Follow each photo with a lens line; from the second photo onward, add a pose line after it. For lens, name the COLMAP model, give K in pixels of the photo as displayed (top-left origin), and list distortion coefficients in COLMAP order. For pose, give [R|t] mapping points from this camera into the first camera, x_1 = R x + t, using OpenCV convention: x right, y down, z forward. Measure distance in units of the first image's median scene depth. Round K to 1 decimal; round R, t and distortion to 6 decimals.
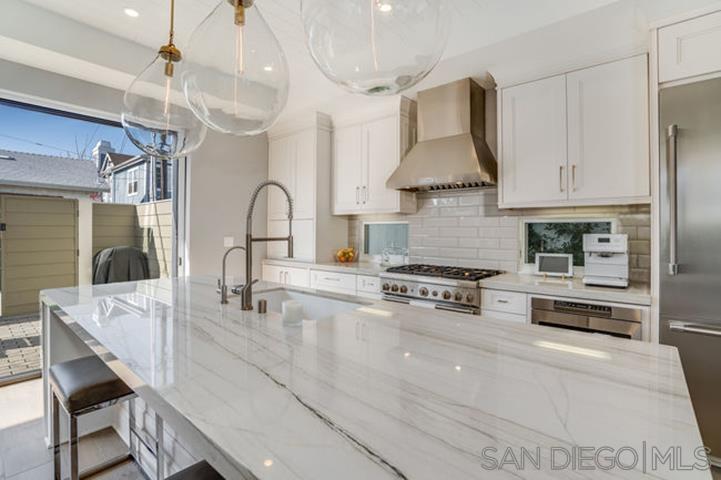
lens RADIAL K [[338.5, 0, 363.7], [0, 338.5, 231.7], [0, 0, 1]] dist [-0.044805, 0.017444]
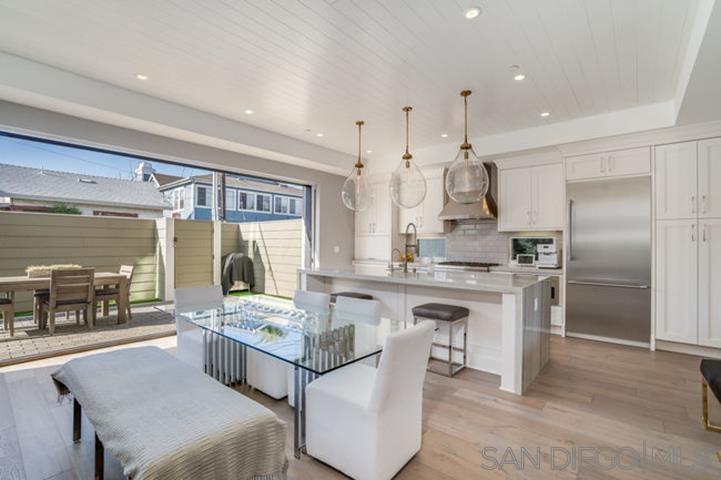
lens RADIAL K [[338.5, 0, 359.1], [0, 338.5, 241.9], [0, 0, 1]] dist [-0.044805, 0.017444]
pose [[0.999977, 0.003548, -0.005706, -0.341313], [-0.003588, 0.999969, -0.006947, 0.007174], [0.005681, 0.006968, 0.999960, -0.826071]]
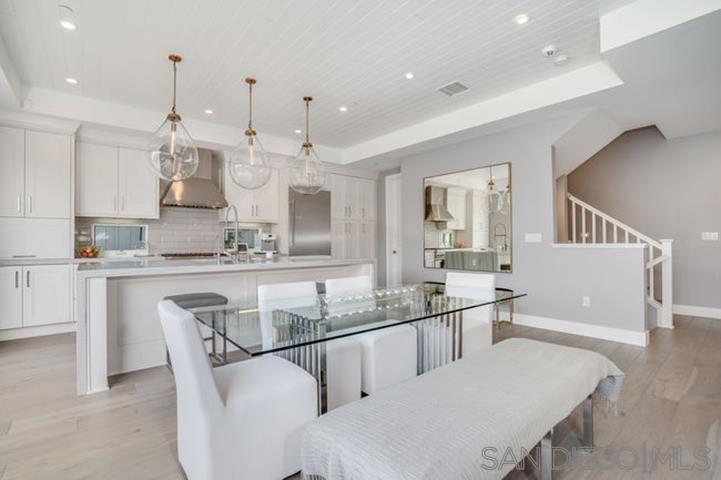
lens RADIAL K [[334.7, 0, 361.3], [0, 334.7, 238.0], [0, 0, 1]] dist [-0.031451, 0.007245]
pose [[0.167530, 0.009578, 0.985820, -1.229362], [0.008937, 0.999897, -0.011233, 0.053249], [-0.985826, 0.010692, 0.167427, -0.123199]]
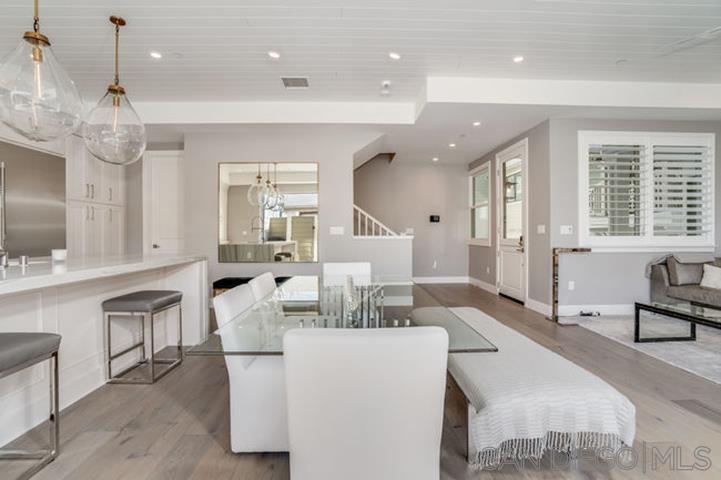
lens RADIAL K [[338.5, 0, 361.3], [0, 338.5, 235.4], [0, 0, 1]] dist [-0.044805, 0.017444]
pose [[-0.667776, -0.005241, 0.744344, -1.067285], [0.002388, 0.999955, 0.009184, 0.051726], [-0.744358, 0.007910, -0.667734, 0.393487]]
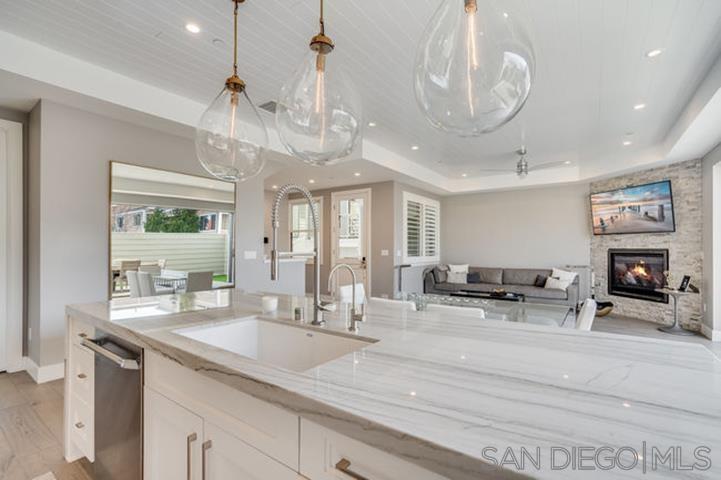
lens RADIAL K [[338.5, 0, 355.6], [0, 338.5, 244.1], [0, 0, 1]] dist [-0.044805, 0.017444]
pose [[-0.997569, -0.009611, -0.069019, -0.190515], [-0.009167, 0.999935, -0.006752, 0.003451], [0.069080, -0.006103, -0.997592, 1.000947]]
